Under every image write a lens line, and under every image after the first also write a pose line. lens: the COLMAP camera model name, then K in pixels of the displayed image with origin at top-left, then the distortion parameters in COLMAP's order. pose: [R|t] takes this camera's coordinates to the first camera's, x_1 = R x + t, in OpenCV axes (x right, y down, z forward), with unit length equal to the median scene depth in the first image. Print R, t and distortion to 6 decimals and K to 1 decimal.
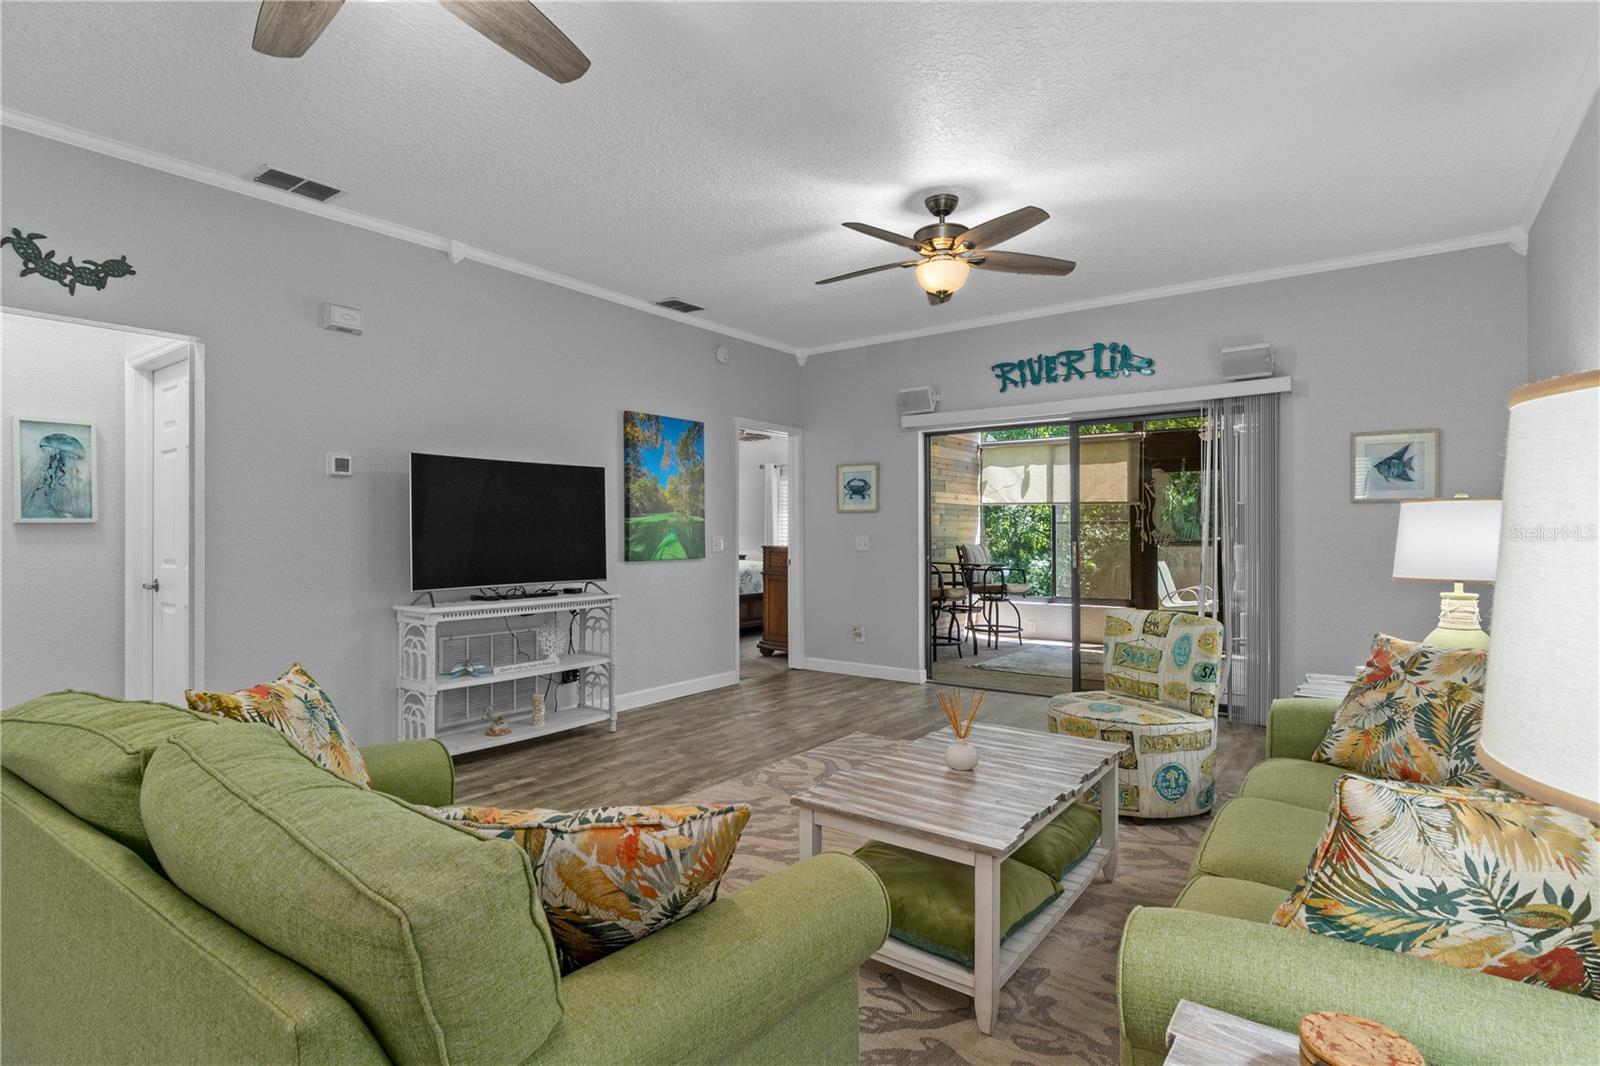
lens RADIAL K [[807.8, 0, 789.3], [0, 807.8, 529.4], [0, 0, 1]] dist [-0.002976, -0.001148]
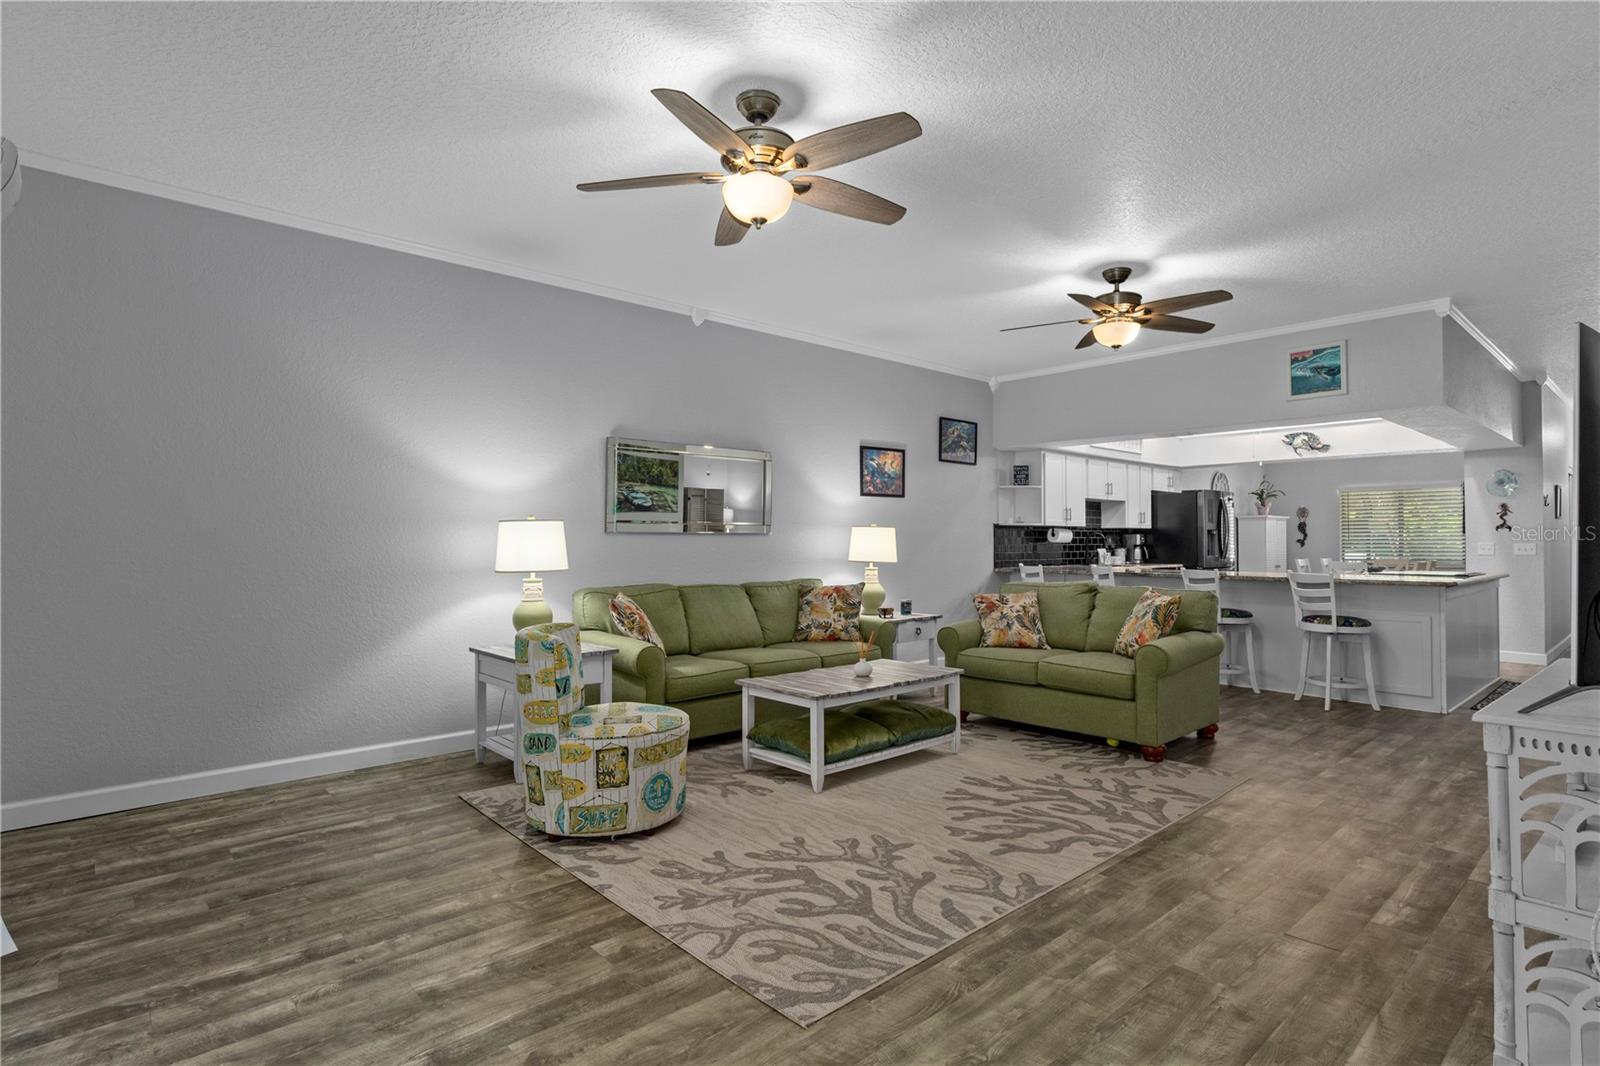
lens RADIAL K [[807.8, 0, 789.3], [0, 807.8, 529.4], [0, 0, 1]] dist [-0.002976, -0.001148]
pose [[-0.979019, 0.006859, 0.203651, 0.006701], [0.002811, 0.999793, -0.020160, 0.008508], [-0.203747, -0.019165, -0.978836, 1.382467]]
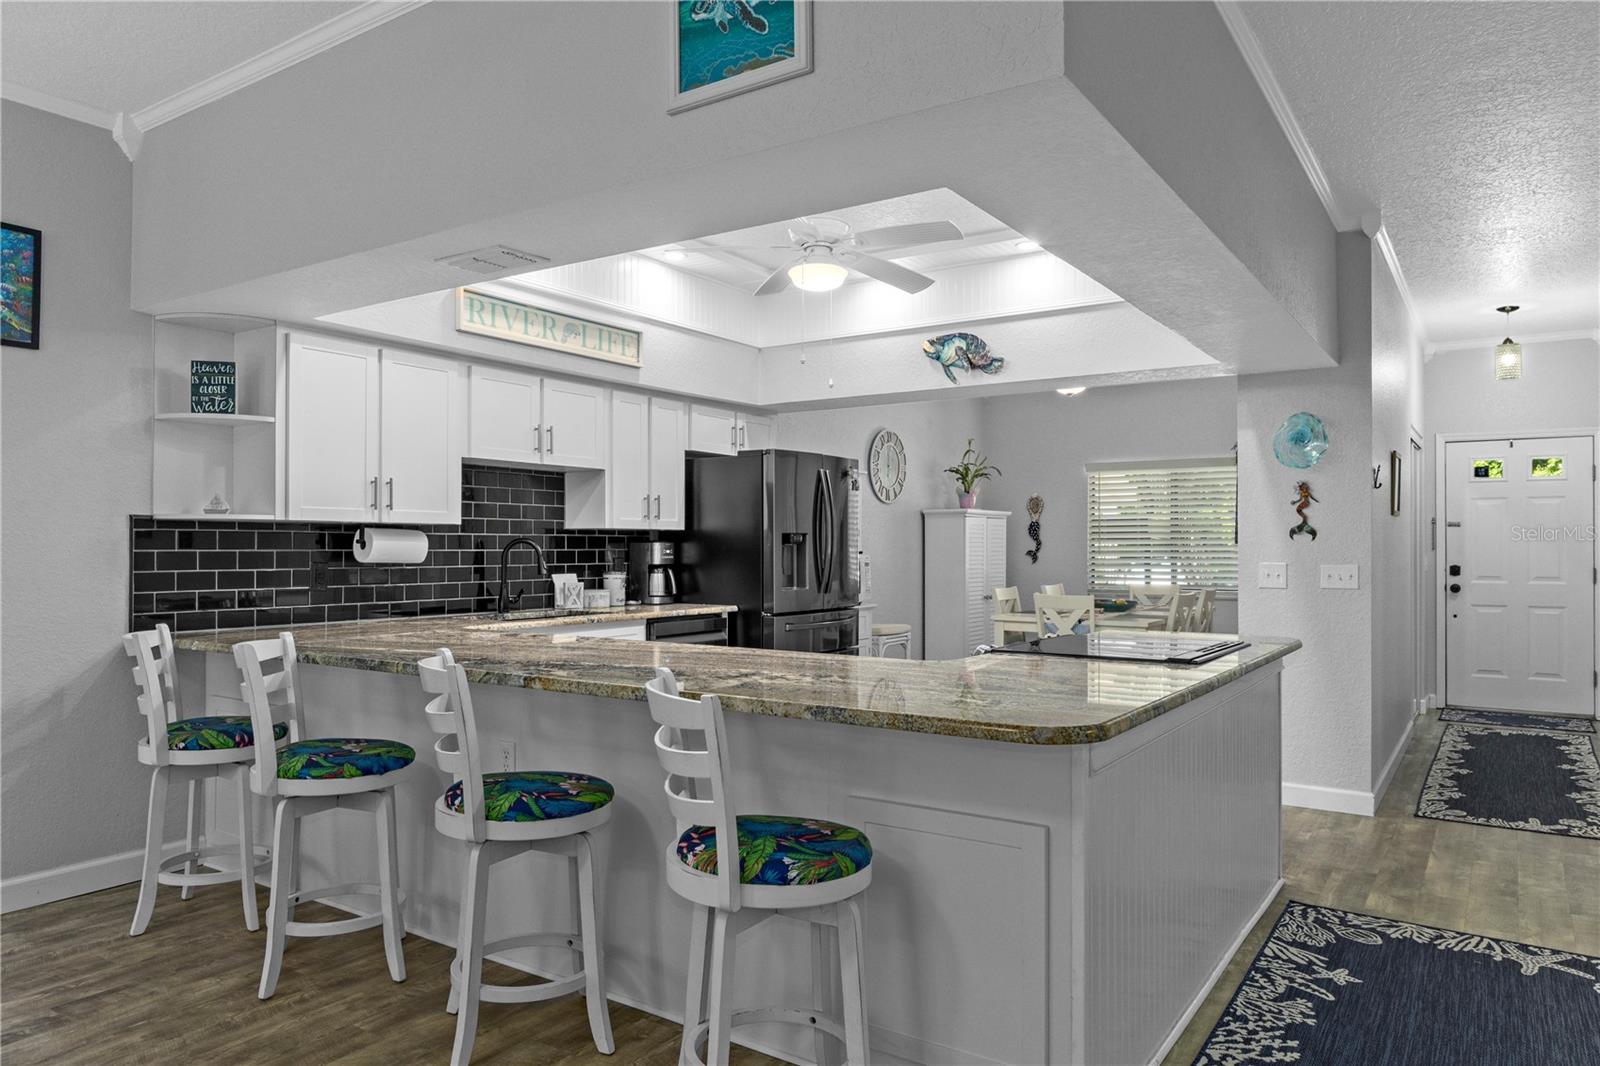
lens RADIAL K [[1052.3, 0, 800.0], [0, 1052.3, 533.0], [0, 0, 1]] dist [-0.003341, 0.000670]
pose [[-0.998919, 0.001764, -0.046461, -0.530042], [0.002597, 0.999837, -0.017870, -0.005358], [0.046422, -0.017972, -0.998760, 0.509970]]
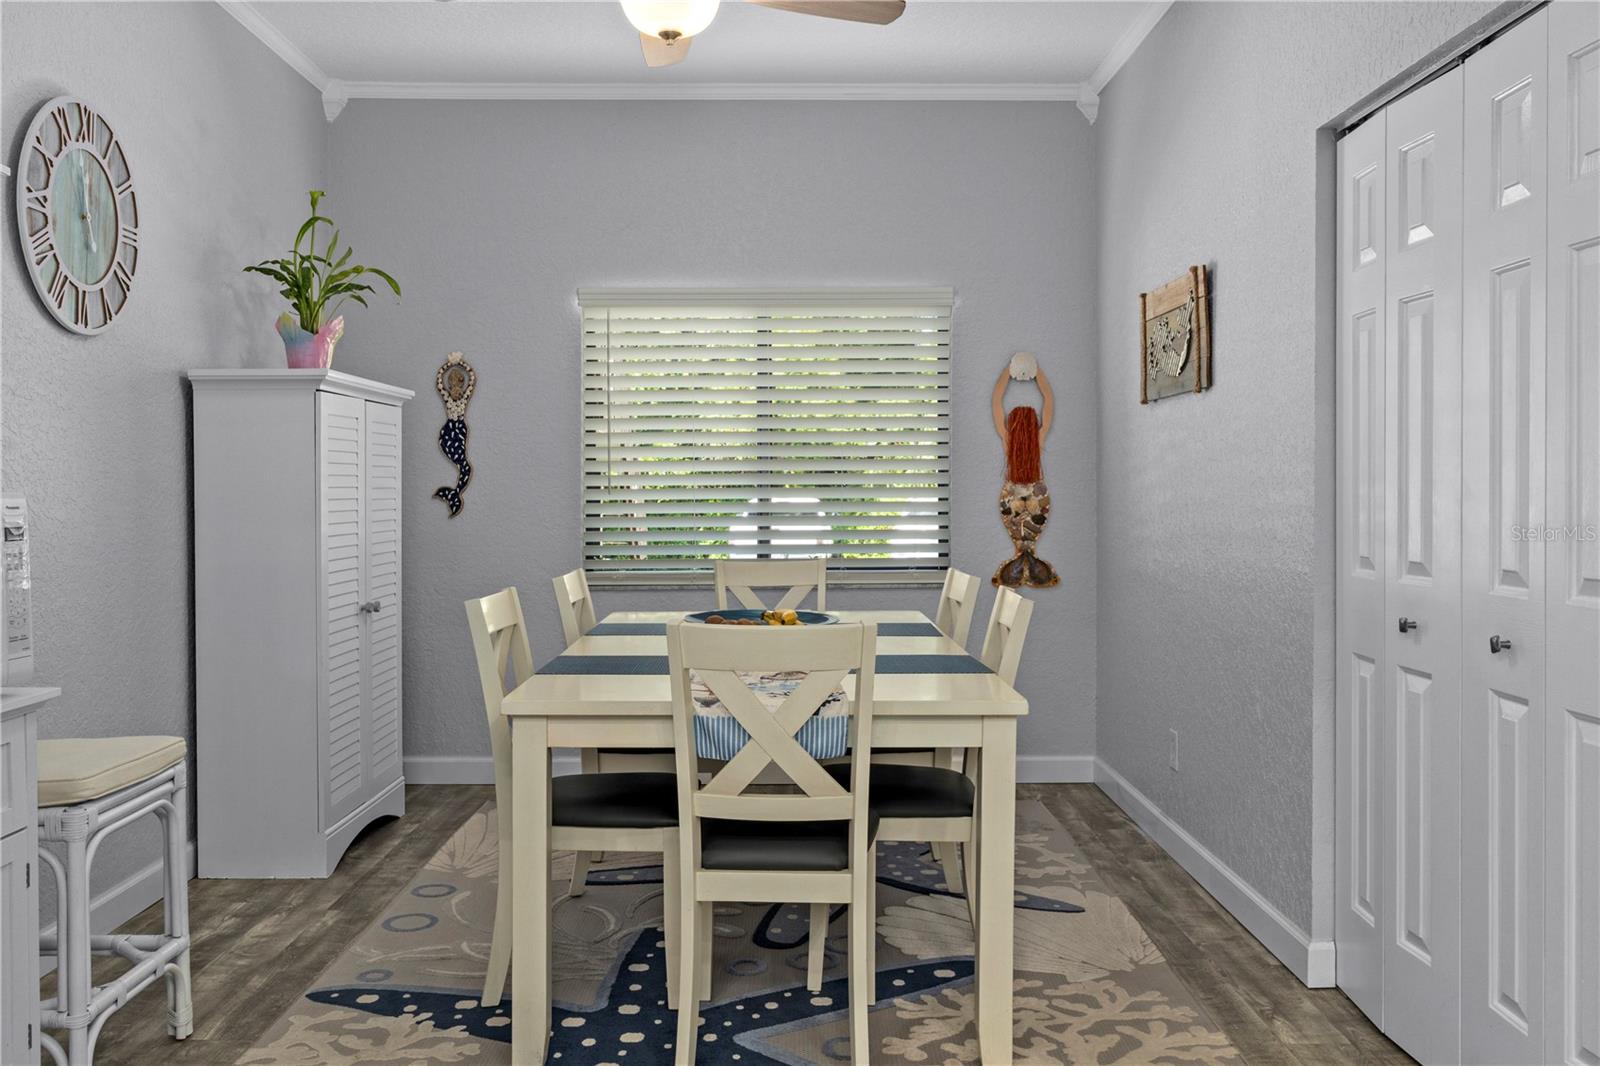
lens RADIAL K [[1359.7, 0, 798.5], [0, 1359.7, 503.6], [0, 0, 1]] dist [0.004855, 0.002216]
pose [[-0.794817, 0.009444, -0.606775, -0.620276], [0.007742, 0.999955, 0.005422, 0.002741], [0.606800, -0.000388, -0.794855, -0.415329]]
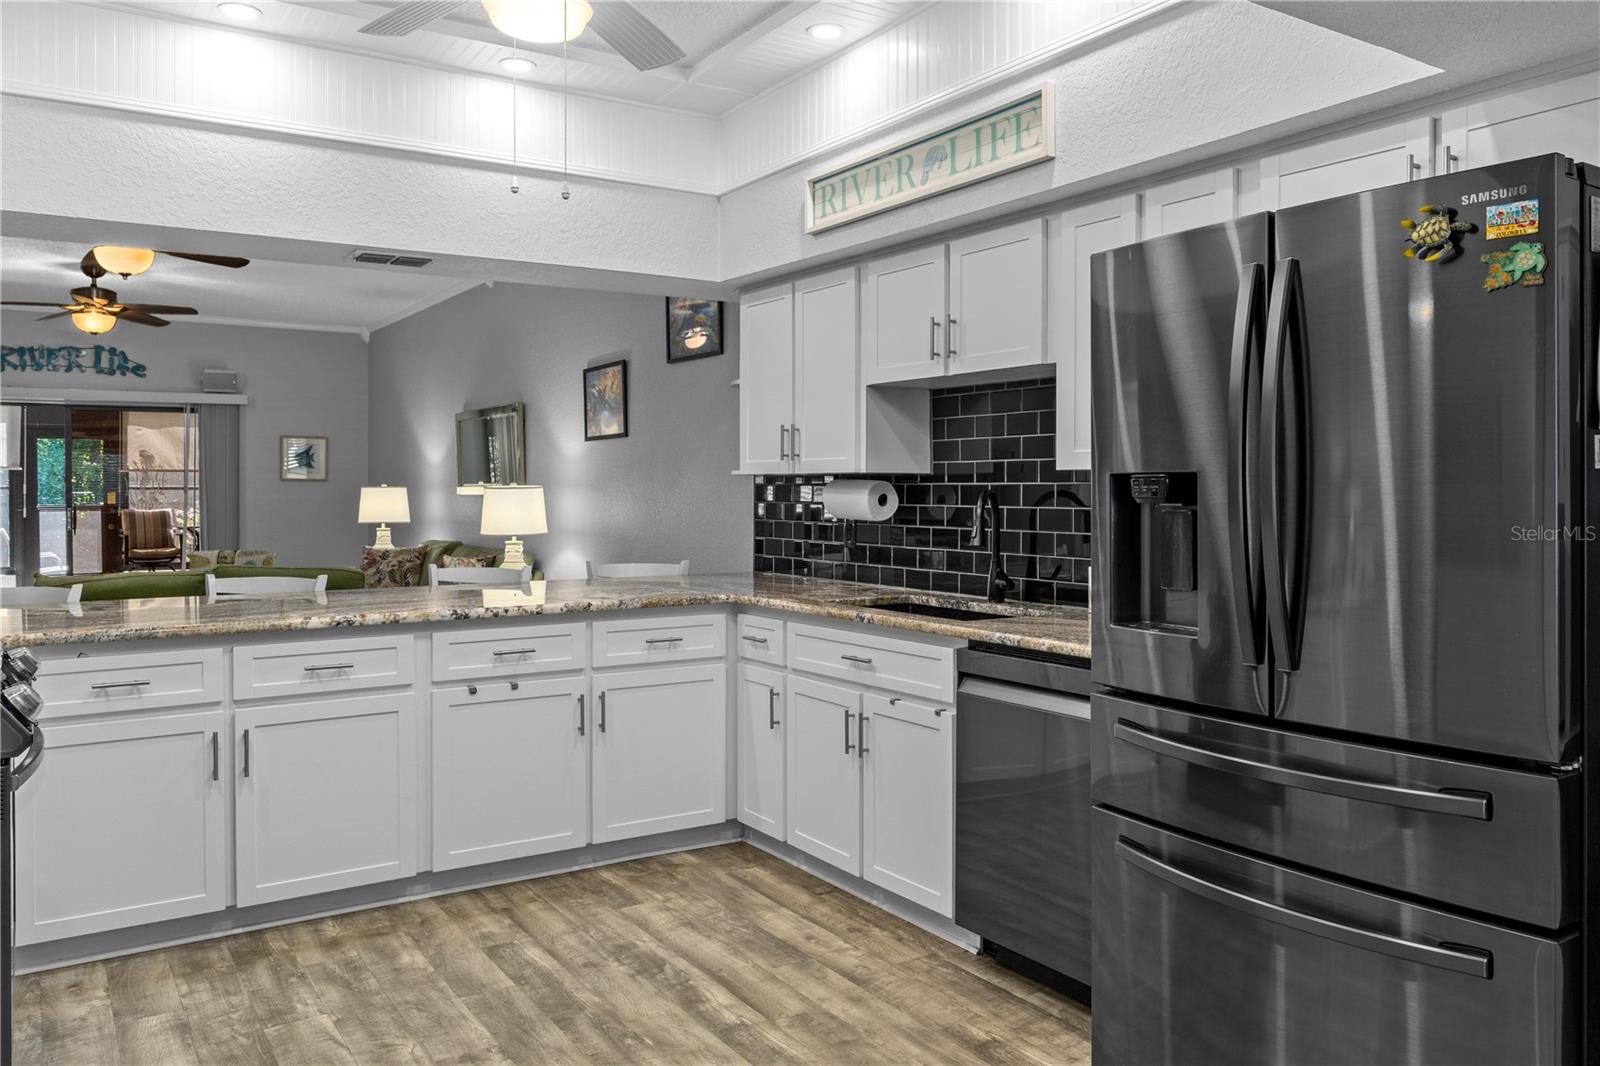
lens RADIAL K [[1201.0, 0, 792.9], [0, 1201.0, 495.4], [0, 0, 1]] dist [-0.004480, 0.001241]
pose [[0.351977, -0.002856, 0.936004, -1.075688], [-0.004288, 0.999980, 0.004664, -0.019027], [-0.935999, -0.005655, 0.351958, -0.706875]]
